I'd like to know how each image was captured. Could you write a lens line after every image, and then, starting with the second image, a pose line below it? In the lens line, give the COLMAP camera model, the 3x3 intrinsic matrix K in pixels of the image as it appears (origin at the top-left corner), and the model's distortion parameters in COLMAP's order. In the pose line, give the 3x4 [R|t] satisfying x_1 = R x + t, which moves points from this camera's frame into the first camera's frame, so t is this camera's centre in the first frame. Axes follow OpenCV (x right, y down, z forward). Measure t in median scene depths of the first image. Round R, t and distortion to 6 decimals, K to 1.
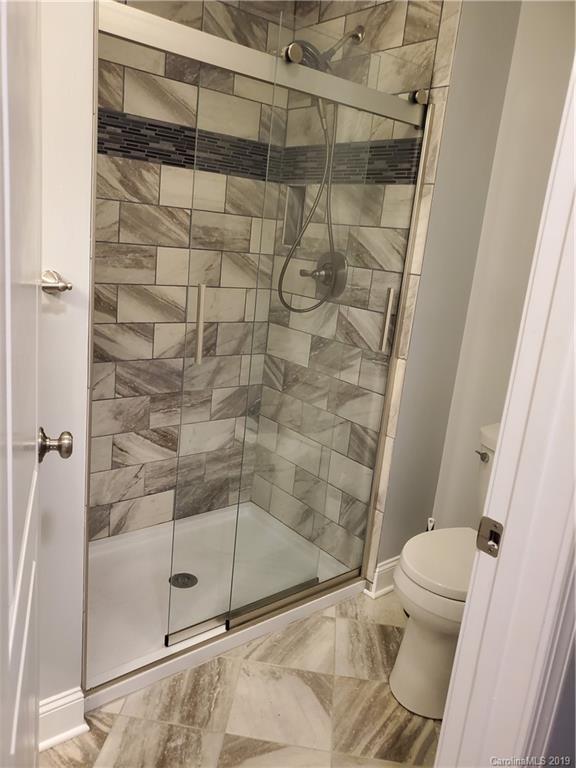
lens RADIAL K [[598.2, 0, 287.9], [0, 598.2, 383.1], [0, 0, 1]] dist [0.037787, -0.047920]
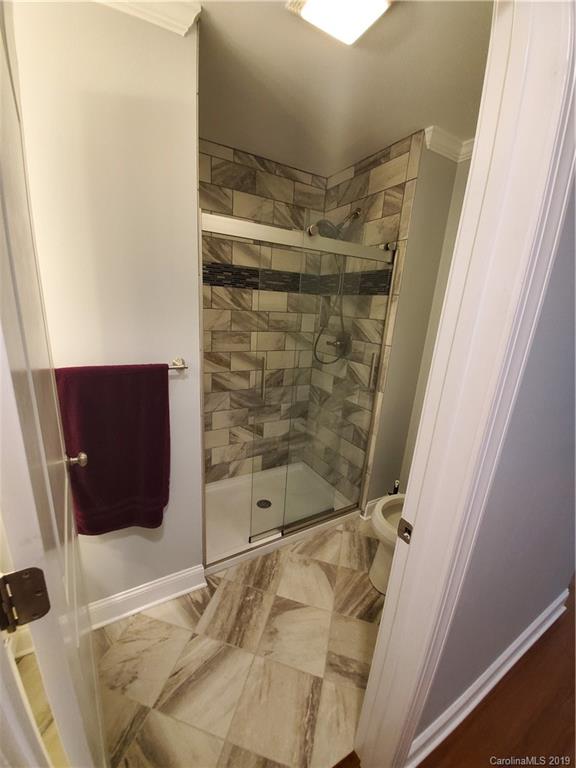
lens RADIAL K [[303.4, 0, 287.8], [0, 303.4, 388.9], [0, 0, 1]] dist [-0.000135, -0.009589]
pose [[0.985868, 0.007674, -0.167351, 0.066221], [-0.005513, 0.999895, 0.013370, -0.059636], [0.167436, -0.012258, 0.985807, 0.058624]]
